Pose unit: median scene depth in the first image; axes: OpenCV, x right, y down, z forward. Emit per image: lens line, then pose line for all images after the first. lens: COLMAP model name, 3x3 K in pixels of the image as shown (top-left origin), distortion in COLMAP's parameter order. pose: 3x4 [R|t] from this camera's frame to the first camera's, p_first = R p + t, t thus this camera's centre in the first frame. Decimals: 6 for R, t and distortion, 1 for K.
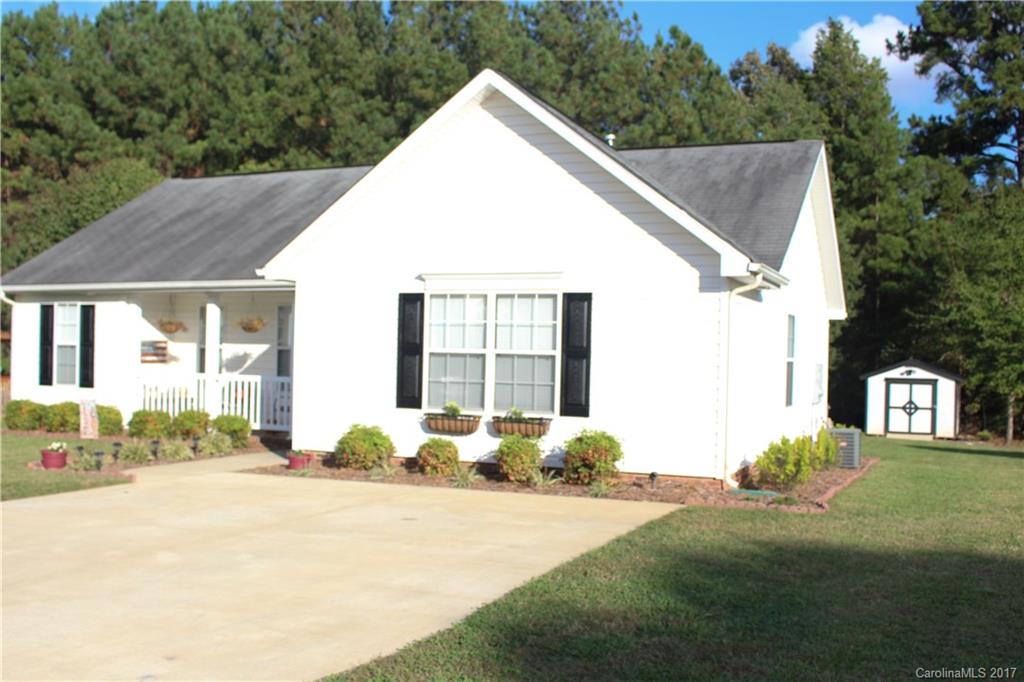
lens RADIAL K [[1063.7, 0, 512.0], [0, 1063.7, 341.0], [0, 0, 1]] dist [-0.170911, 0.187191]
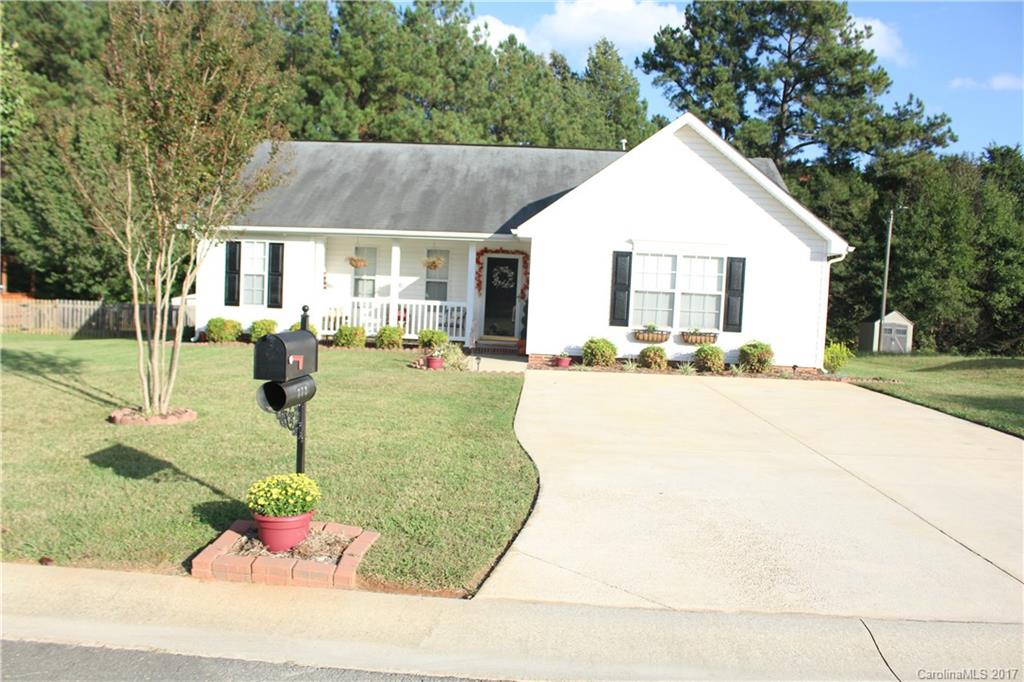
lens RADIAL K [[868.8, 0, 512.0], [0, 868.8, 341.0], [0, 0, 1]] dist [-0.167726, 0.125361]
pose [[0.935090, -0.001138, 0.354410, -0.717071], [-0.030379, 0.996057, 0.083354, -0.015933], [-0.353107, -0.088710, 0.931368, -0.126961]]
